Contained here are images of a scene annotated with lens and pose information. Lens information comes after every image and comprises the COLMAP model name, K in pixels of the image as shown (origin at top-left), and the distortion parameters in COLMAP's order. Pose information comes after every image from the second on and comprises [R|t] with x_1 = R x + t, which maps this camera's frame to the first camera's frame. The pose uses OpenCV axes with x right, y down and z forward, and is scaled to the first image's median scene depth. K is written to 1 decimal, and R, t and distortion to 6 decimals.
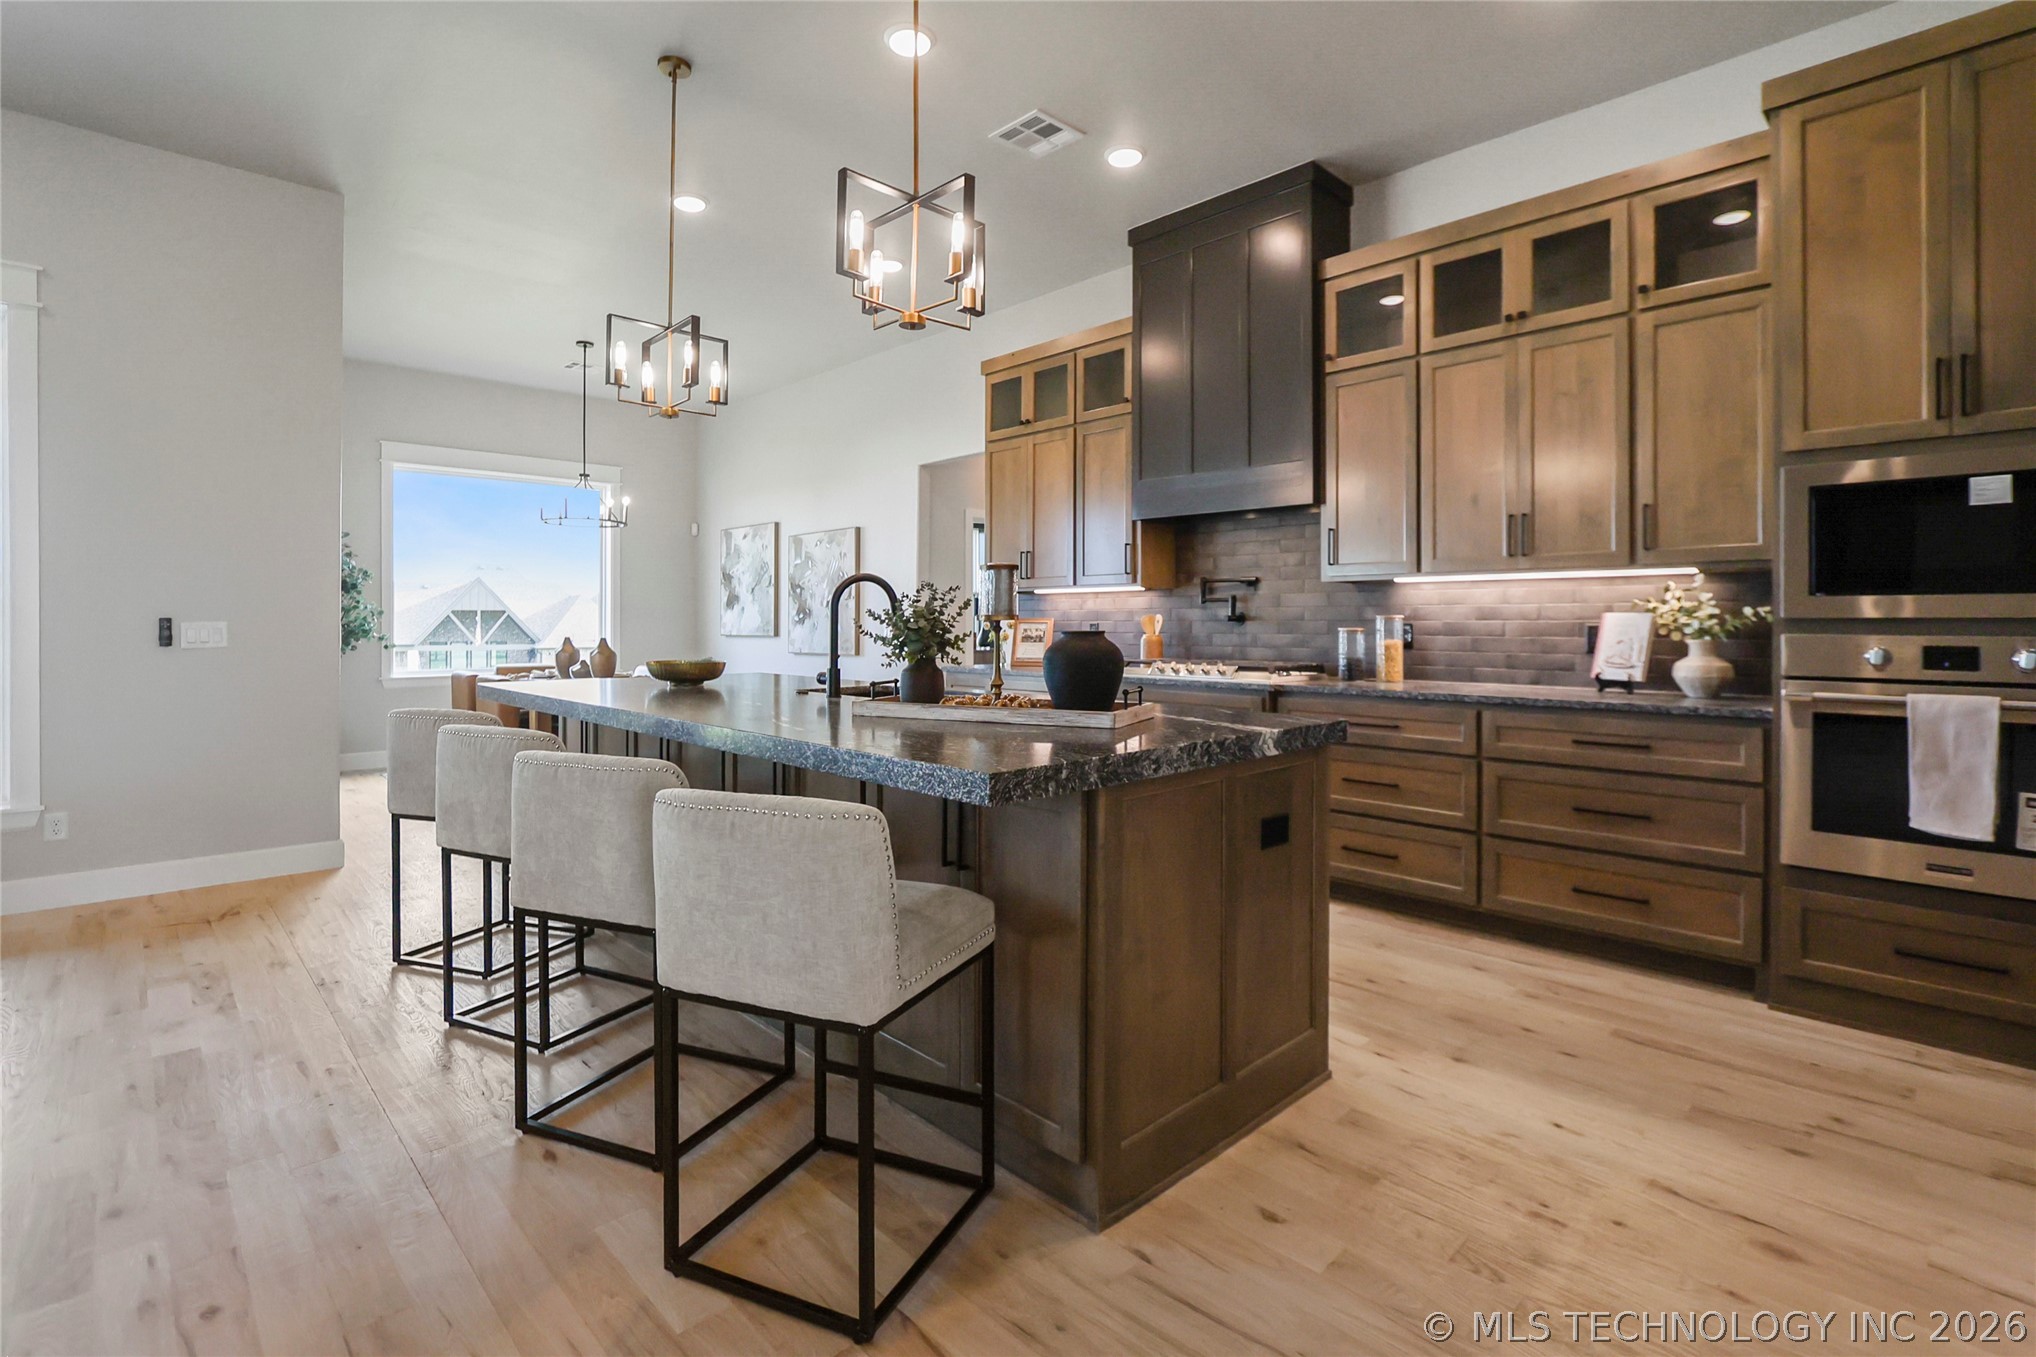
lens RADIAL K [[950.7, 0, 1025.9], [0, 950.7, 624.4], [0, 0, 1]] dist [-0.016130, 0.000723]
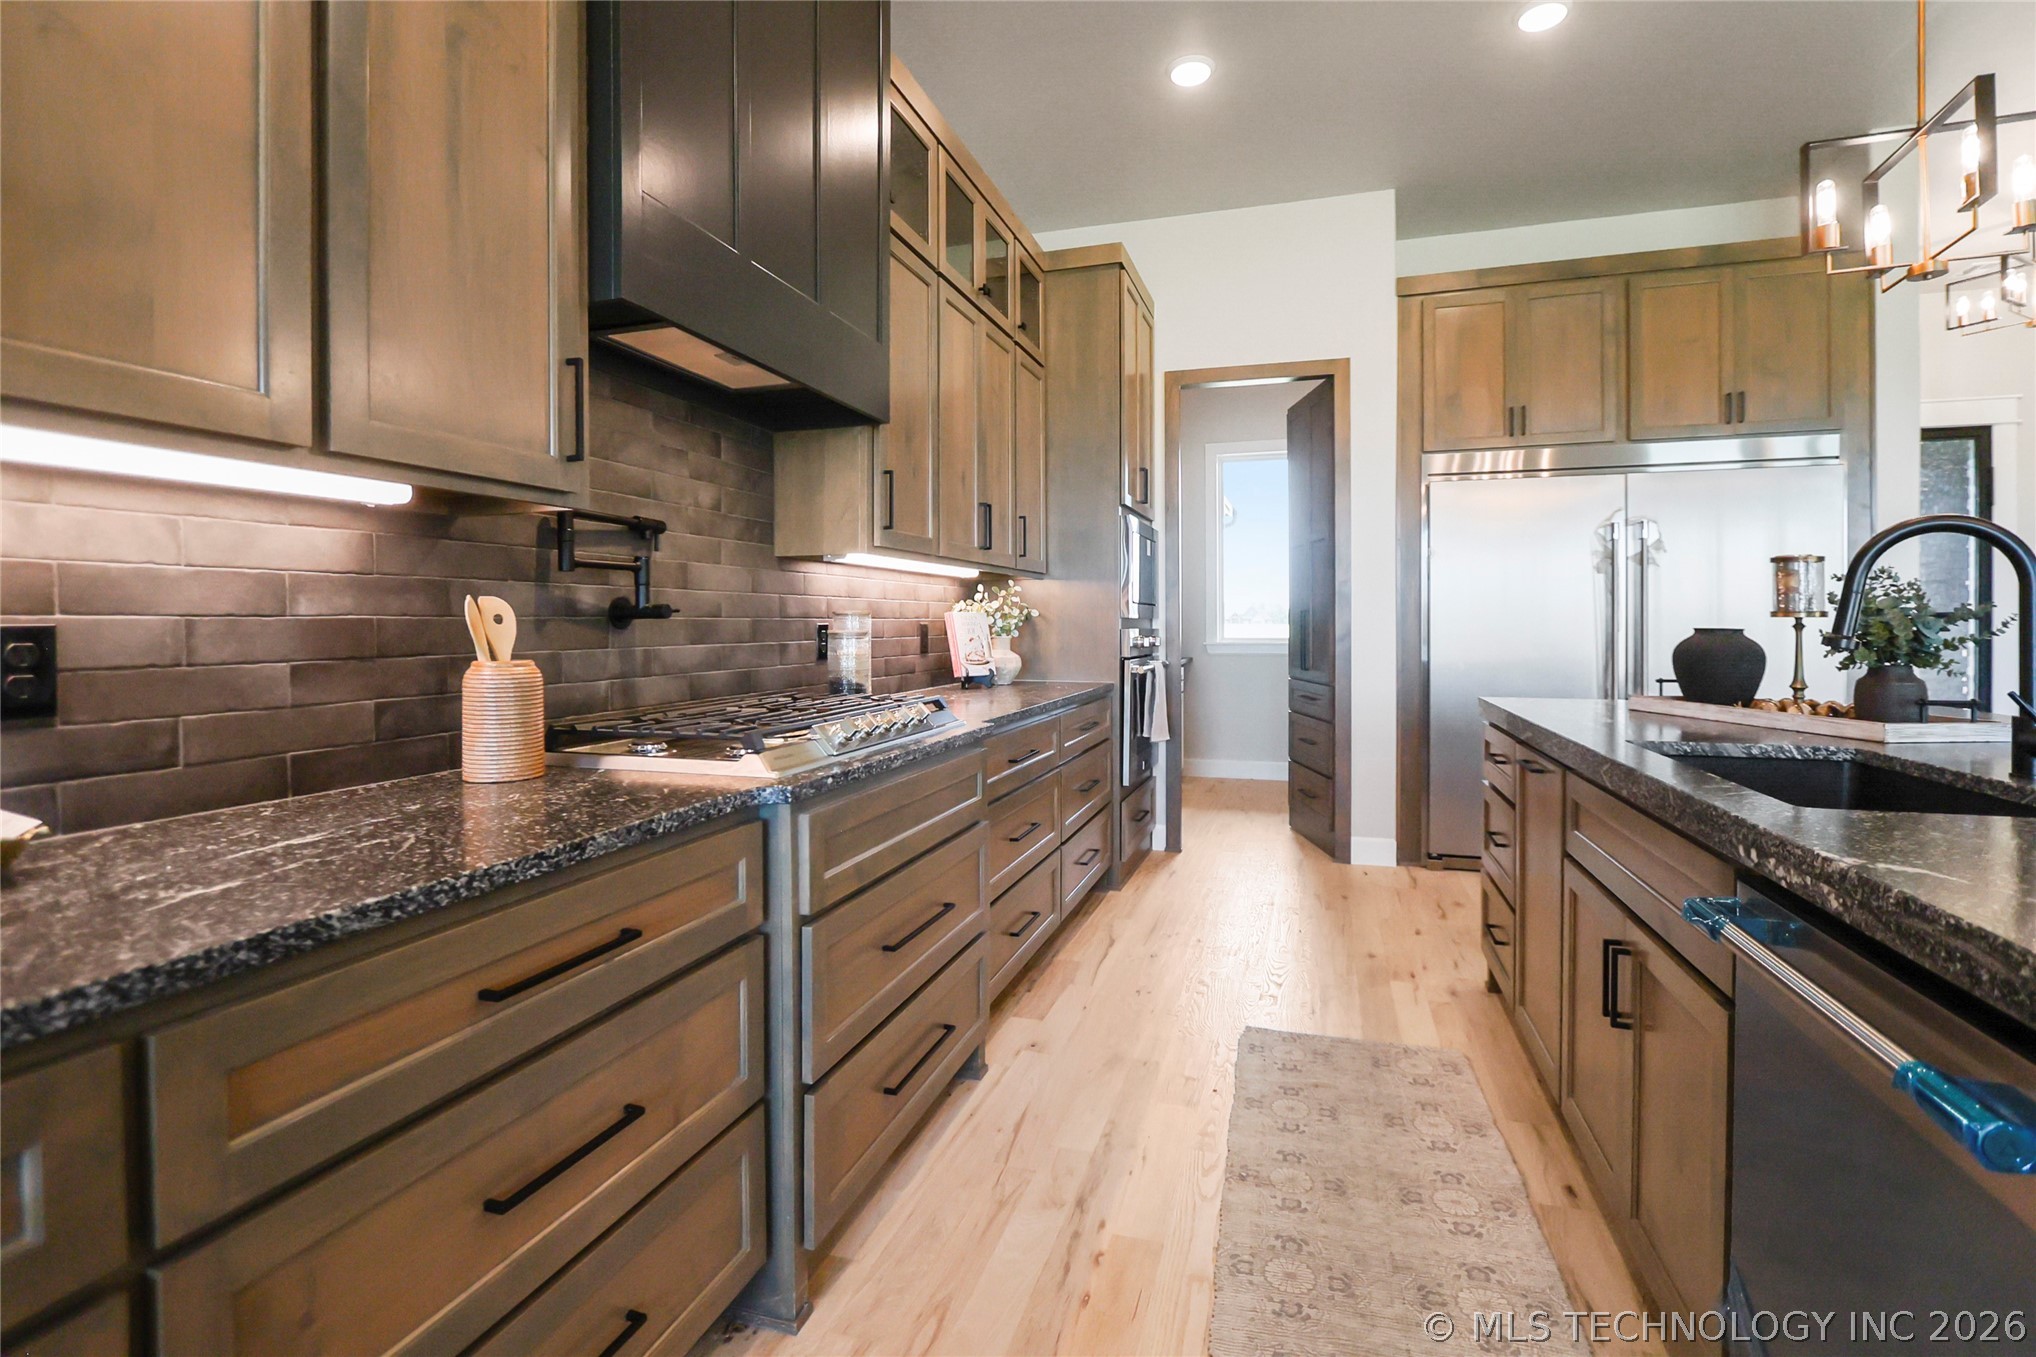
lens RADIAL K [[944.9, 0, 1025.7], [0, 944.9, 626.1], [0, 0, 1]] dist [-0.013706, 0.000215]
pose [[-0.479116, -0.003573, 0.877745, -0.266922], [0.002974, 0.999979, 0.005694, -0.001837], [-0.877747, 0.005338, -0.479095, 1.206253]]
